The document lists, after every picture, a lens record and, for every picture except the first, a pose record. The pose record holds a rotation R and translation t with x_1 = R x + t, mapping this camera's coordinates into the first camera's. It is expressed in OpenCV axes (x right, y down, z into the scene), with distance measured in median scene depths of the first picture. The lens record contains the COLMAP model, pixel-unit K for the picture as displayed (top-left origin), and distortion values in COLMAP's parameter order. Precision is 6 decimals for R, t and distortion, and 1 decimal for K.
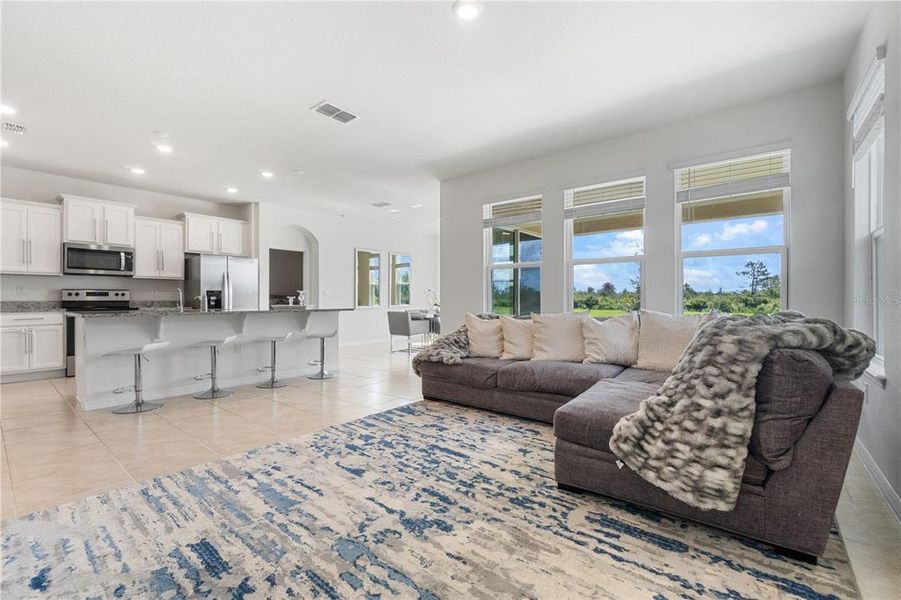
lens RADIAL K [[388.3, 0, 451.4], [0, 388.3, 300.9], [0, 0, 1]] dist [-0.003282, -0.000819]
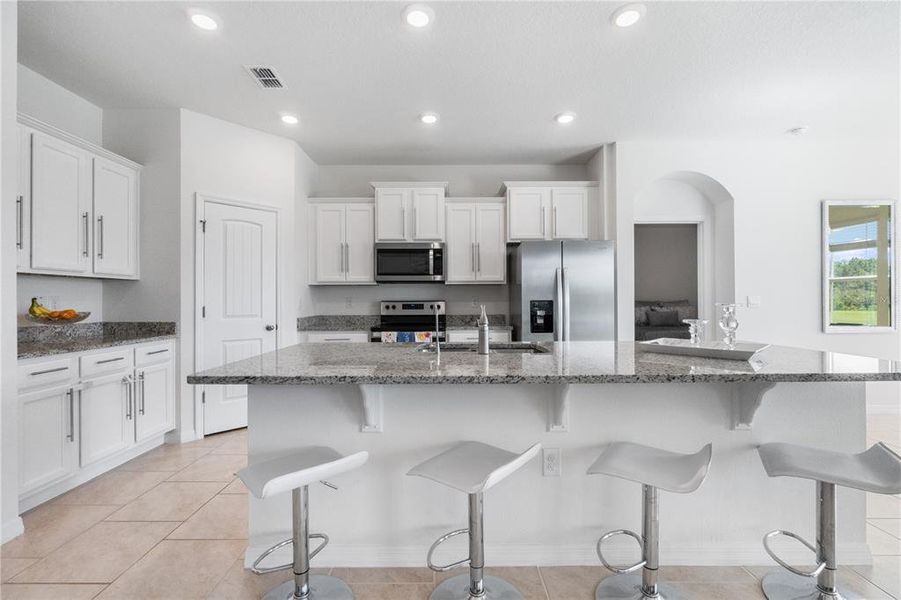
lens RADIAL K [[388.3, 0, 446.5], [0, 388.3, 301.1], [0, 0, 1]] dist [-0.003282, -0.000819]
pose [[0.631268, -0.004951, -0.775549, -0.256400], [0.001065, 0.999984, -0.005517, -0.023669], [0.775564, 0.002657, 0.631264, 0.542209]]
